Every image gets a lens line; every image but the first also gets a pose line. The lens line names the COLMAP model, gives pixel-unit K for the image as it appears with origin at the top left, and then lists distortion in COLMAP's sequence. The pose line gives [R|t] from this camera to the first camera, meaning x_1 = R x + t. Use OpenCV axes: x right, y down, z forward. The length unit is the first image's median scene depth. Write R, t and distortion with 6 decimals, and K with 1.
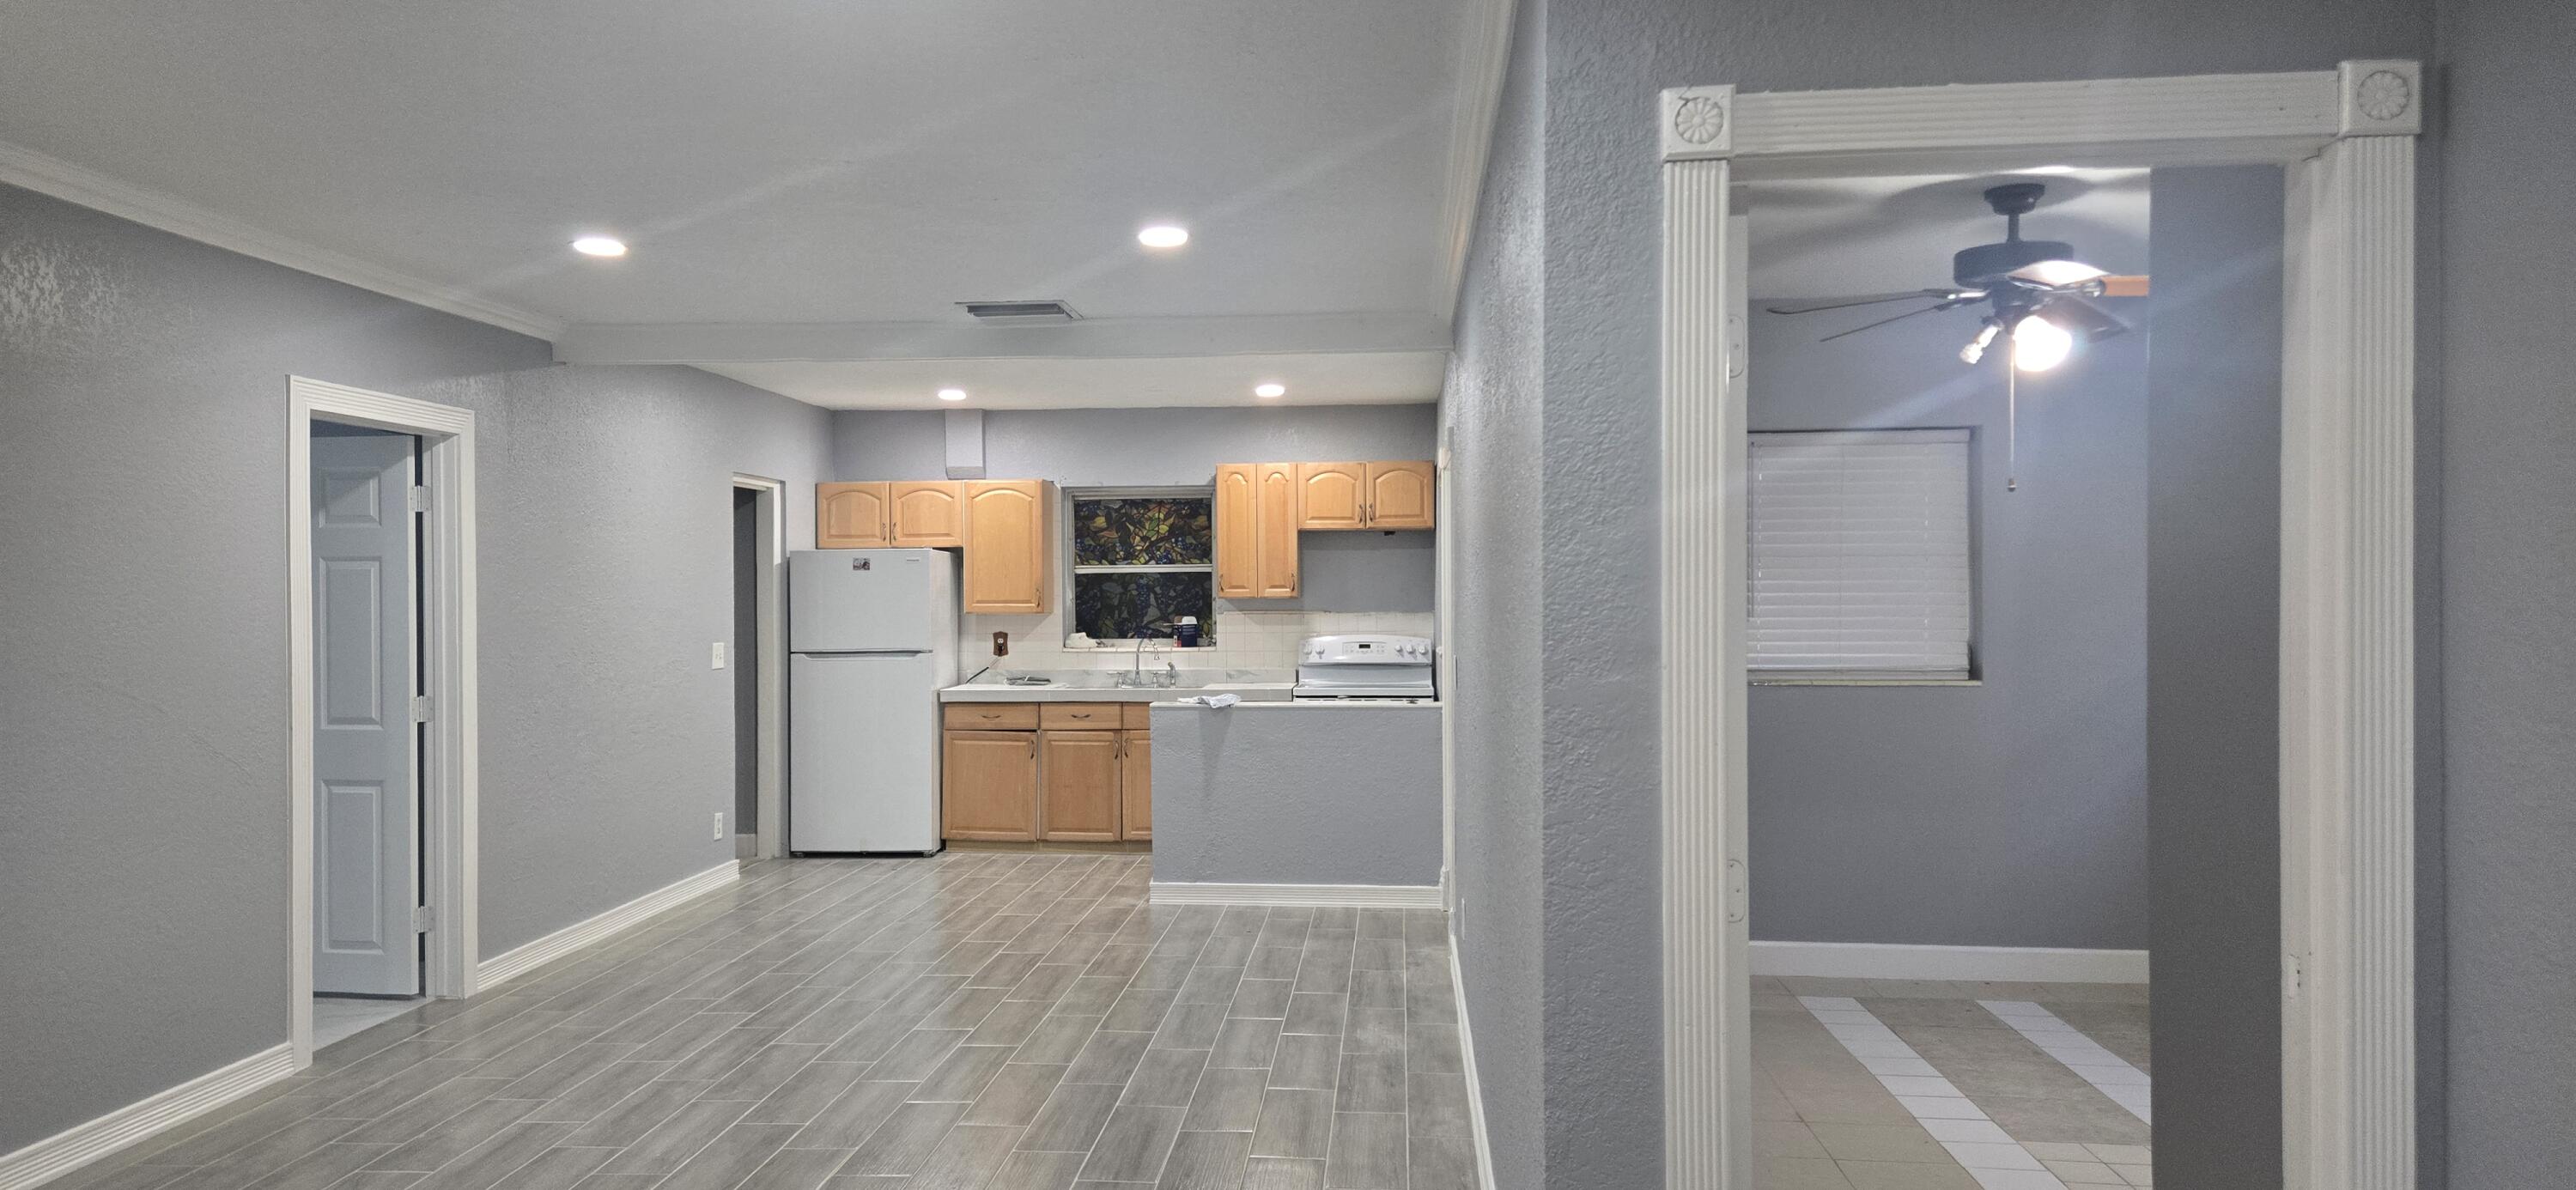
lens RADIAL K [[1706.1, 0, 1245.7], [0, 1706.1, 604.1], [0, 0, 1]] dist [0.083284, -0.076001]
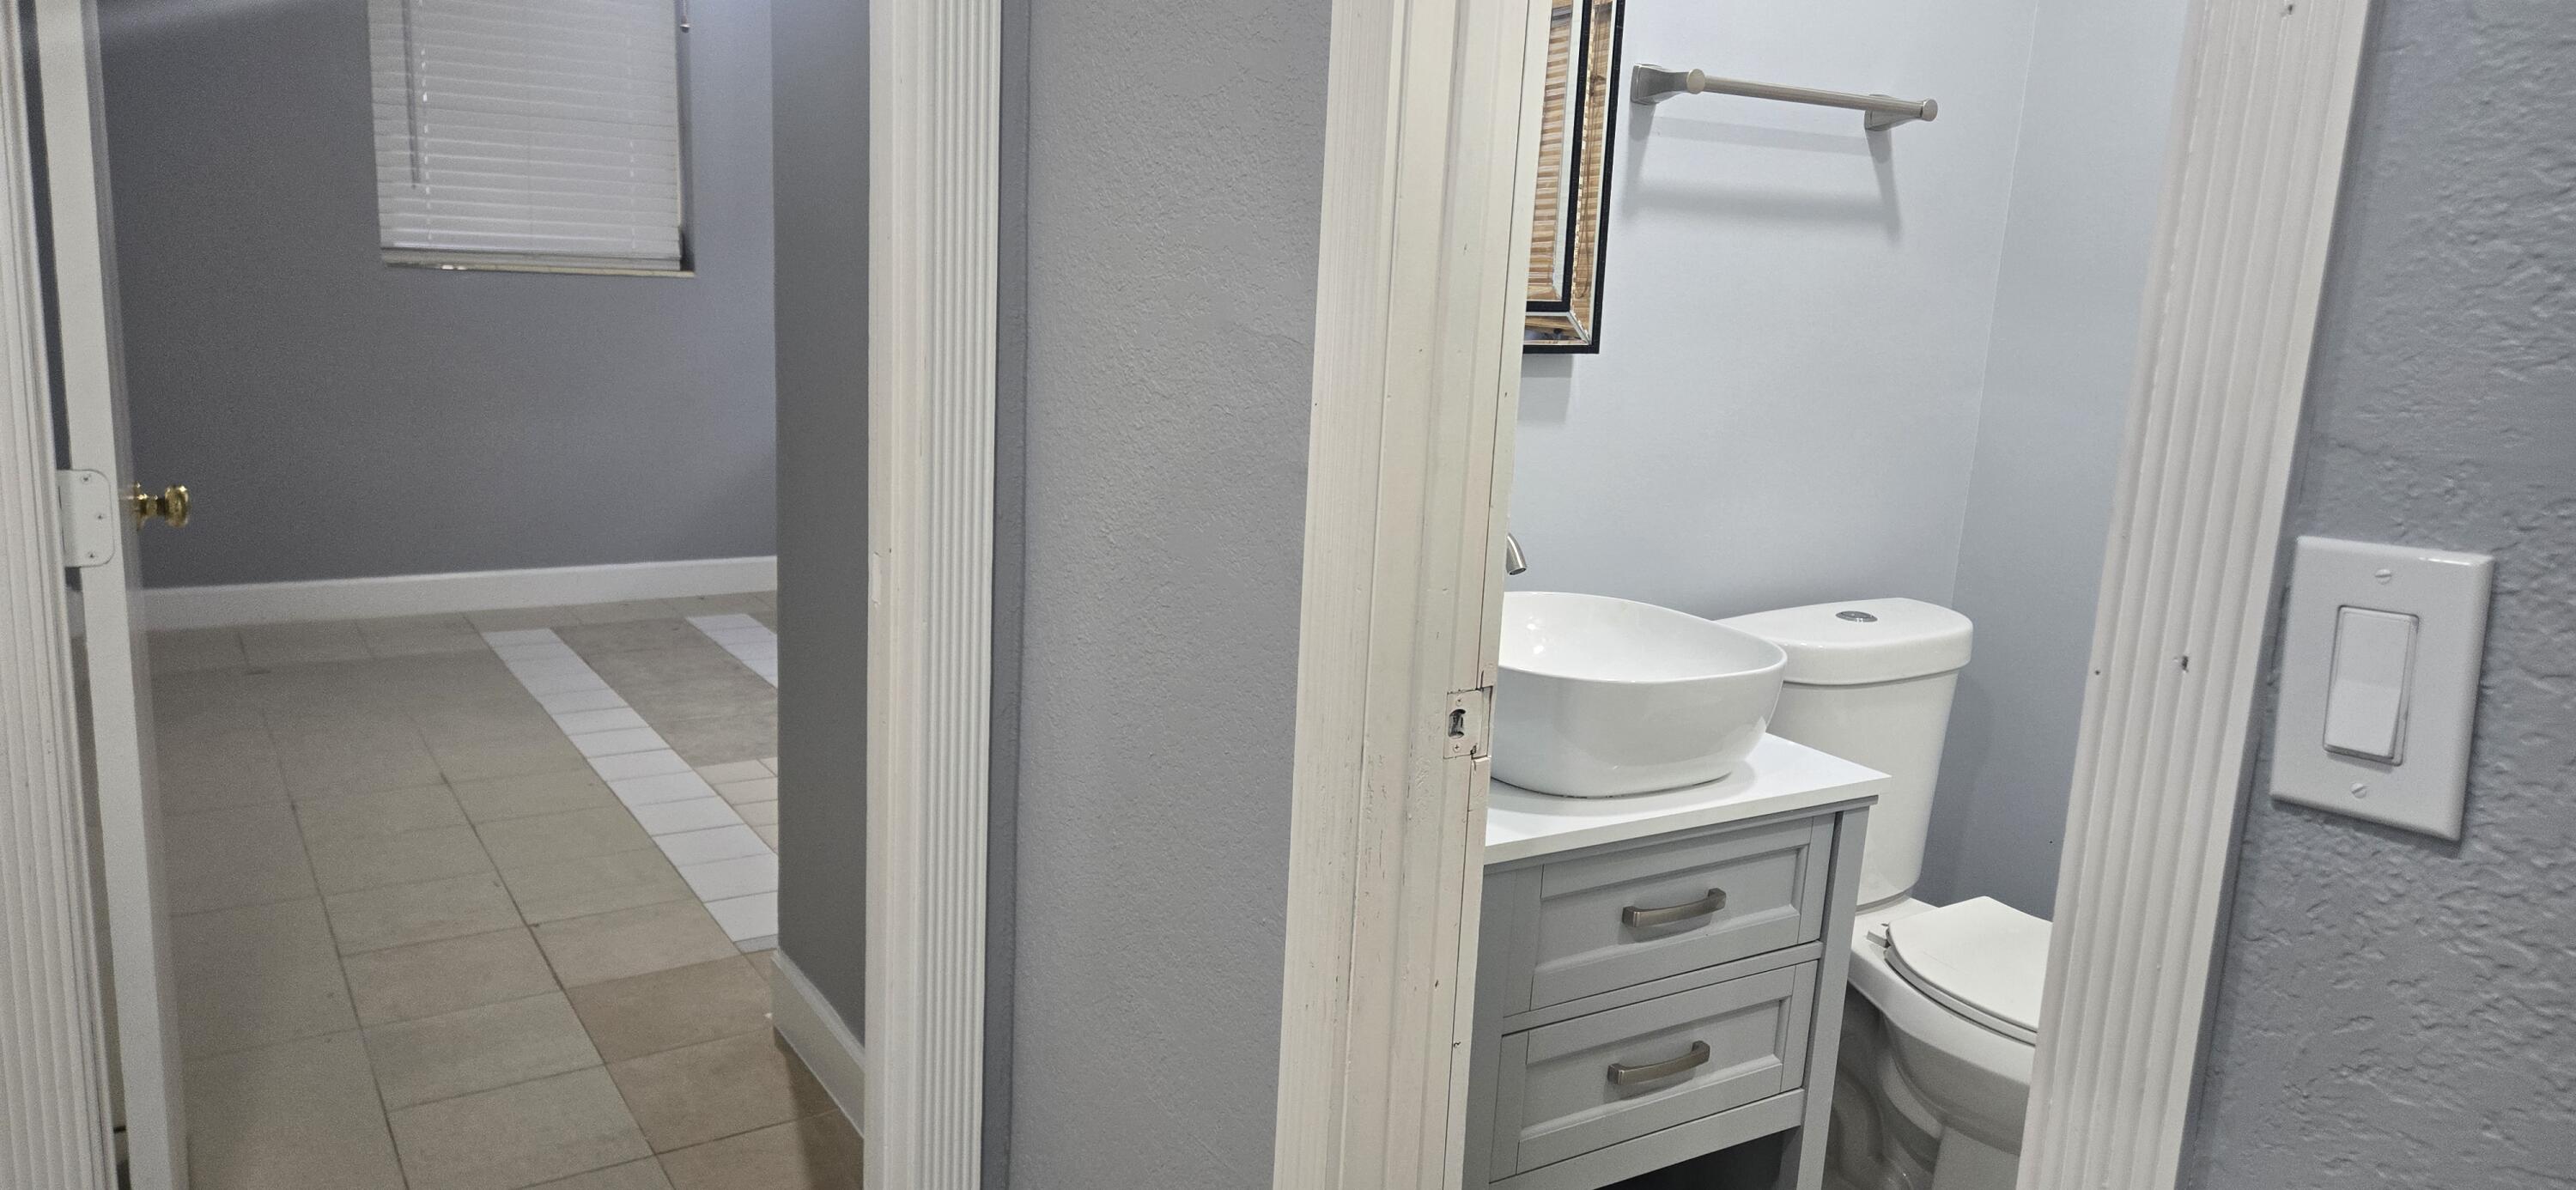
lens RADIAL K [[1706.1, 0, 1269.6], [0, 1706.1, 584.7], [0, 0, 1]] dist [0.083284, -0.076001]
pose [[0.782027, -0.079473, 0.618157, 0.087580], [-0.050114, 0.980607, 0.189470, 0.018284], [-0.621227, -0.179148, 0.762878, 0.091117]]
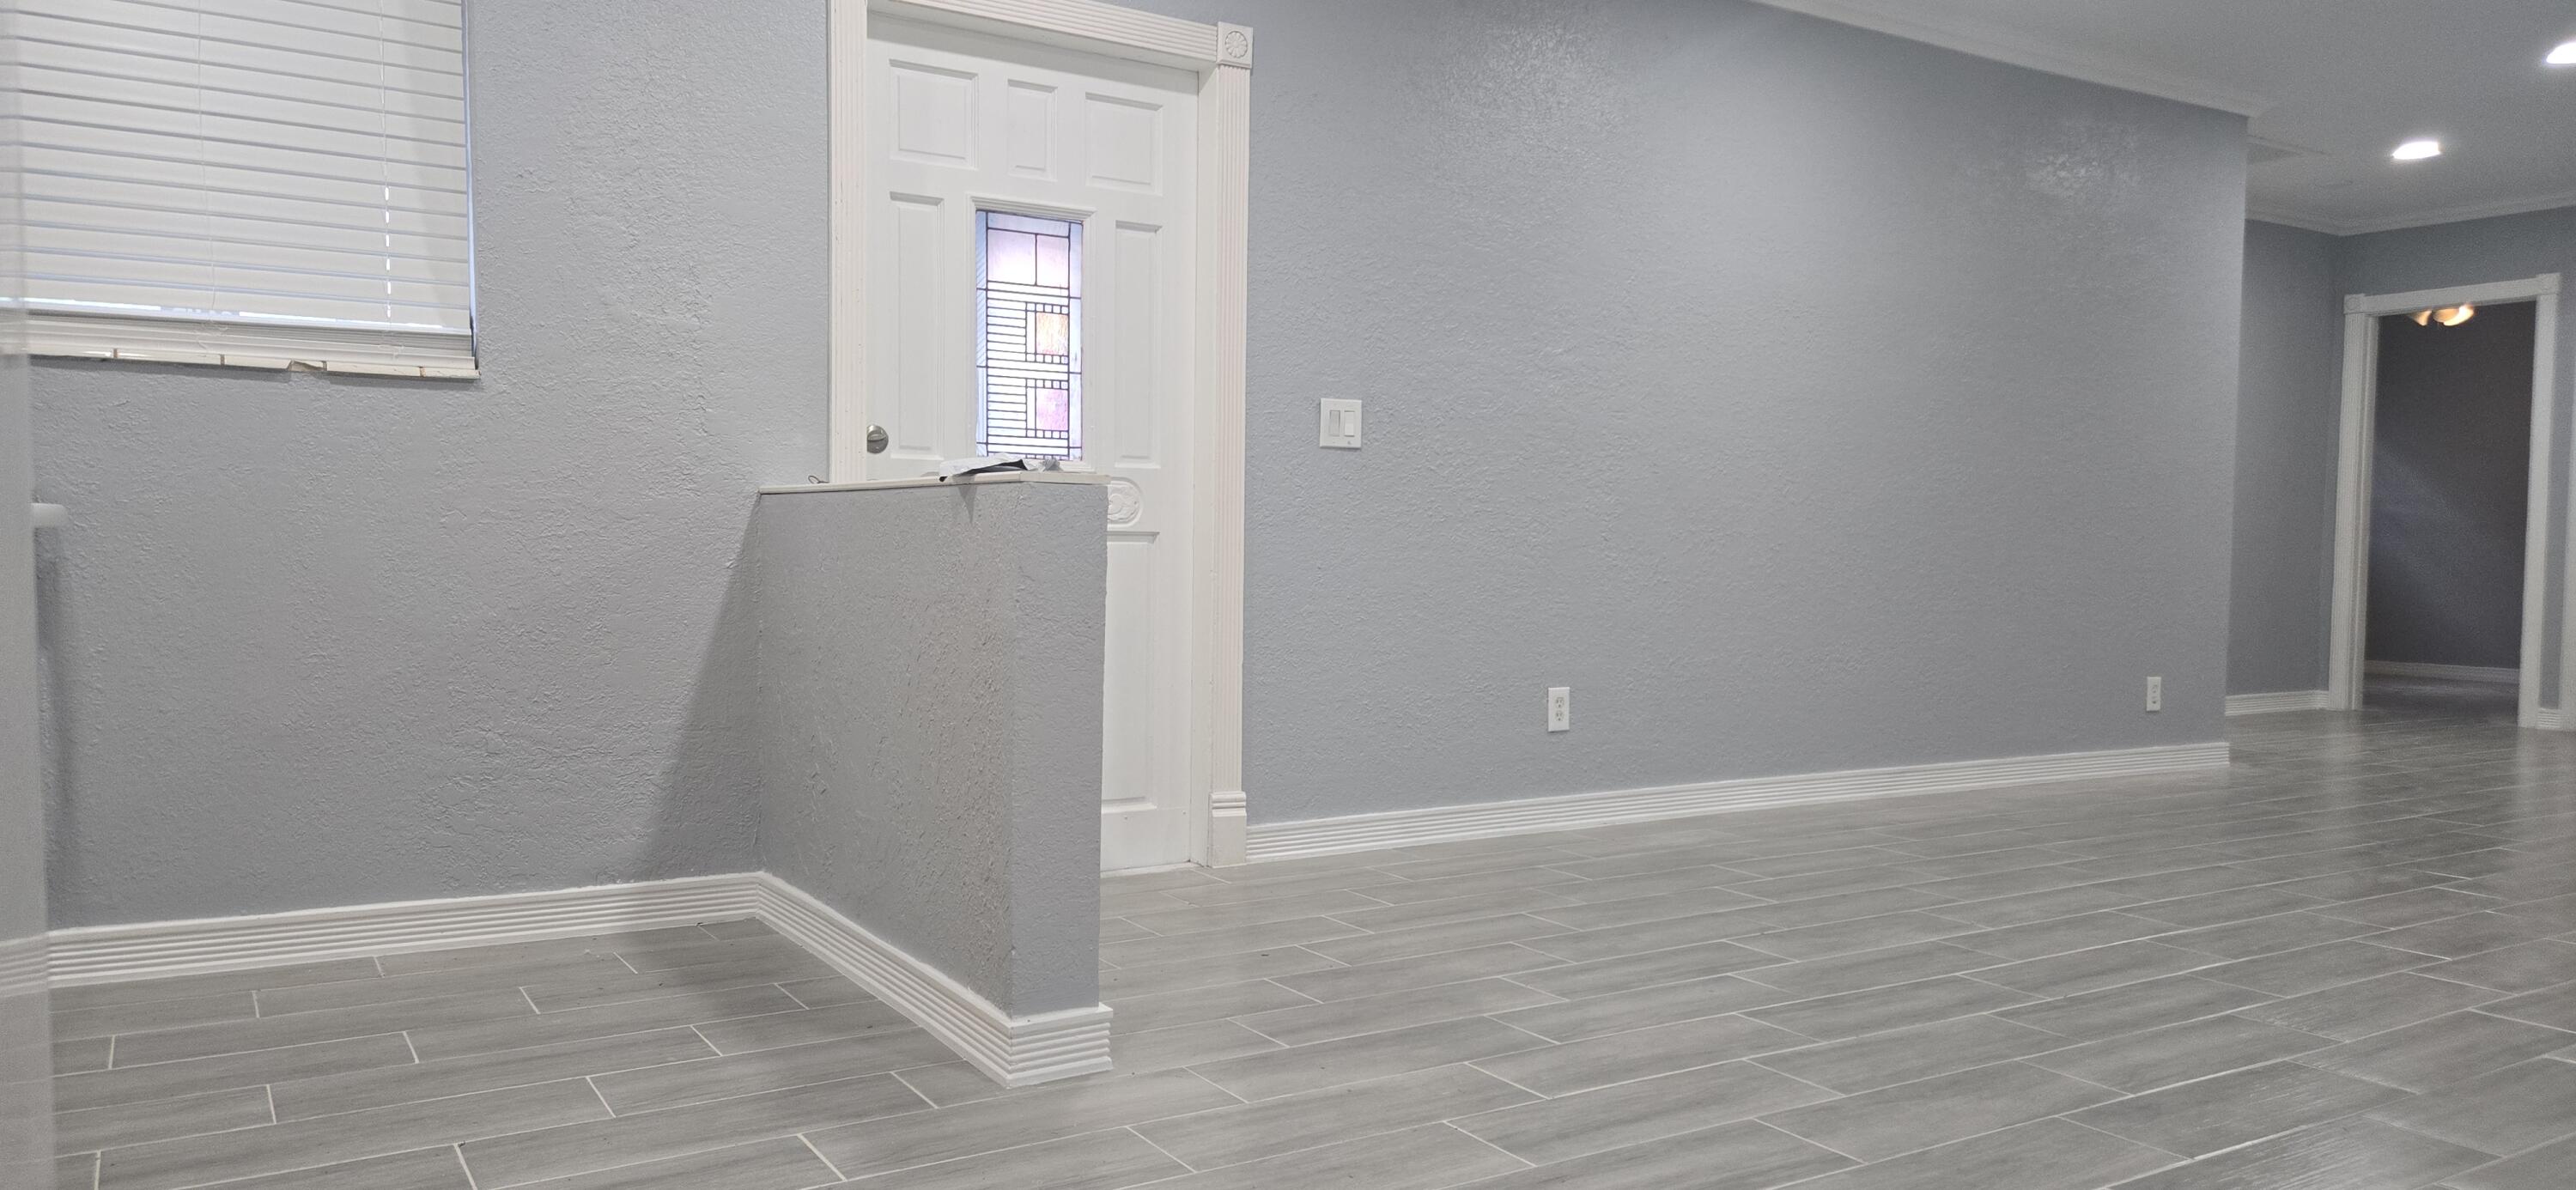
lens RADIAL K [[1706.1, 0, 1260.5], [0, 1706.1, 610.0], [0, 0, 1]] dist [0.083284, -0.076001]
pose [[-0.596312, -0.039794, 0.801766, -0.411639], [-0.006071, 0.998966, 0.045066, 0.083798], [-0.802730, 0.022006, -0.595937, 1.420990]]
